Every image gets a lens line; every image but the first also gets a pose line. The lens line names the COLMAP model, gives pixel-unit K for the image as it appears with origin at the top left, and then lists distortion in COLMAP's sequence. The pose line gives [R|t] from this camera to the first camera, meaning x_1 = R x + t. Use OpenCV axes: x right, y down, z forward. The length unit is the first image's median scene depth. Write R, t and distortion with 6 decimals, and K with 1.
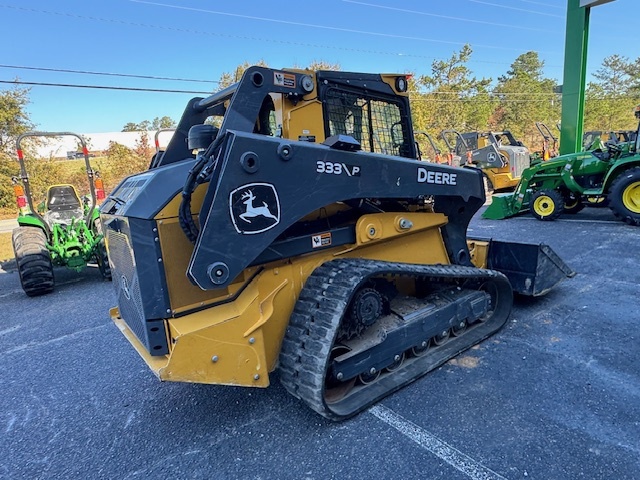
lens RADIAL K [[401.7, 0, 321.6], [0, 401.7, 244.1], [0, 0, 1]] dist [-0.002655, 0.000389]
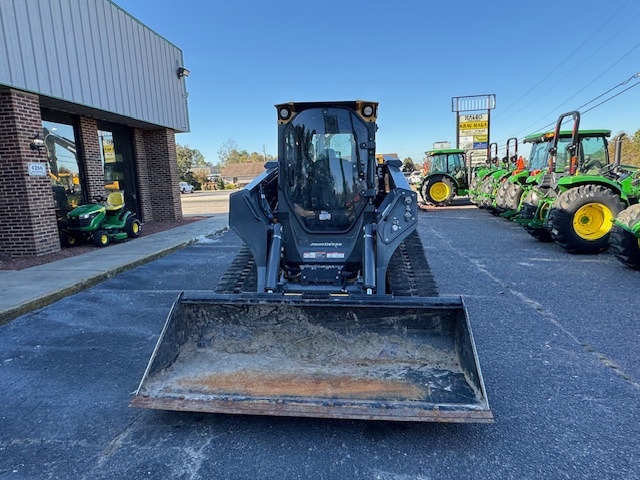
lens RADIAL K [[401.7, 0, 321.6], [0, 401.7, 244.1], [0, 0, 1]] dist [-0.002655, 0.000389]
pose [[-0.669883, 0.228307, -0.706494, 1.225861], [-0.067641, 0.928826, 0.364290, -0.563382], [0.739379, 0.291820, -0.606761, 2.257121]]
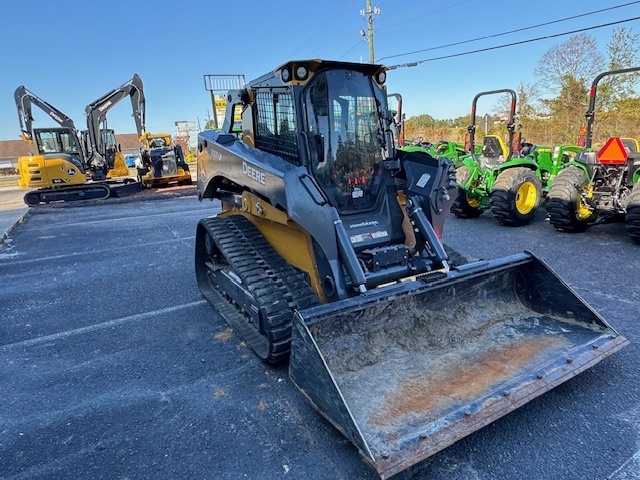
lens RADIAL K [[402.4, 0, 320.0], [0, 402.4, 240.0], [0, 0, 1]] dist [-0.001844, -0.002685]
pose [[-0.113242, 0.319148, -0.940915, 1.437939], [-0.141727, 0.932134, 0.333227, -0.415213], [0.983407, 0.171089, -0.060325, 1.400322]]
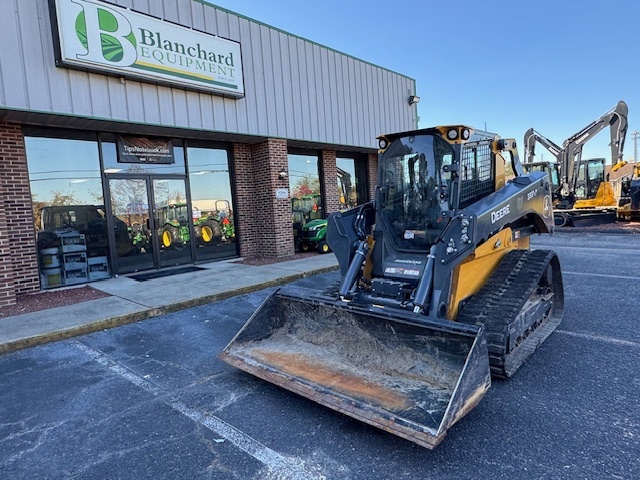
lens RADIAL K [[400.8, 0, 324.0], [0, 400.8, 241.4], [0, 0, 1]] dist [-0.001843, -0.001697]
pose [[-0.972756, 0.158301, -0.169372, 0.788291], [0.098897, 0.944121, 0.314411, -0.624914], [0.209679, 0.289095, -0.934055, 2.710516]]
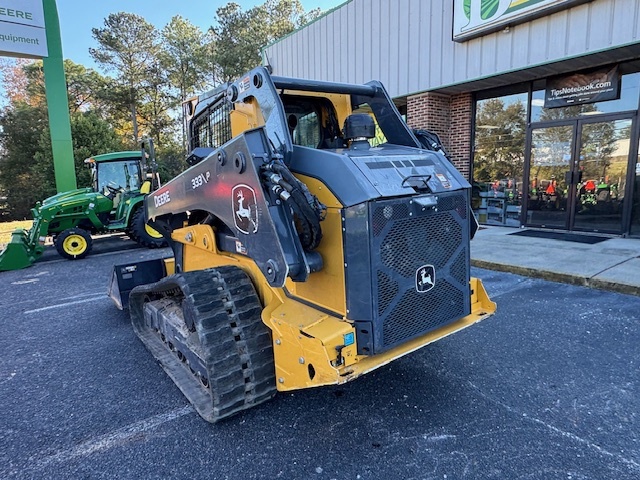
lens RADIAL K [[402.4, 0, 320.0], [0, 402.4, 240.0], [0, 0, 1]] dist [-0.001844, -0.002685]
pose [[0.012455, -0.075618, 0.997059, -1.259908], [0.243449, 0.967361, 0.070325, -0.084842], [-0.969834, 0.241857, 0.030458, 1.088378]]
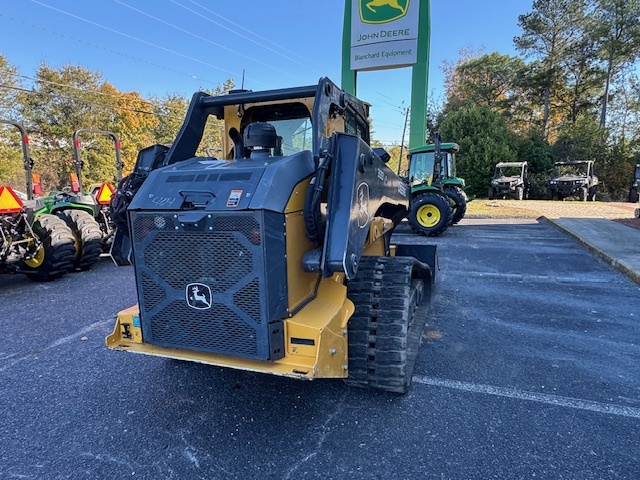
lens RADIAL K [[402.4, 0, 320.0], [0, 402.4, 240.0], [0, 0, 1]] dist [-0.001844, -0.002685]
pose [[0.834804, -0.018613, 0.550233, -0.687726], [0.056994, 0.996980, -0.052744, 0.044474], [-0.547590, 0.075391, 0.833344, 0.120040]]
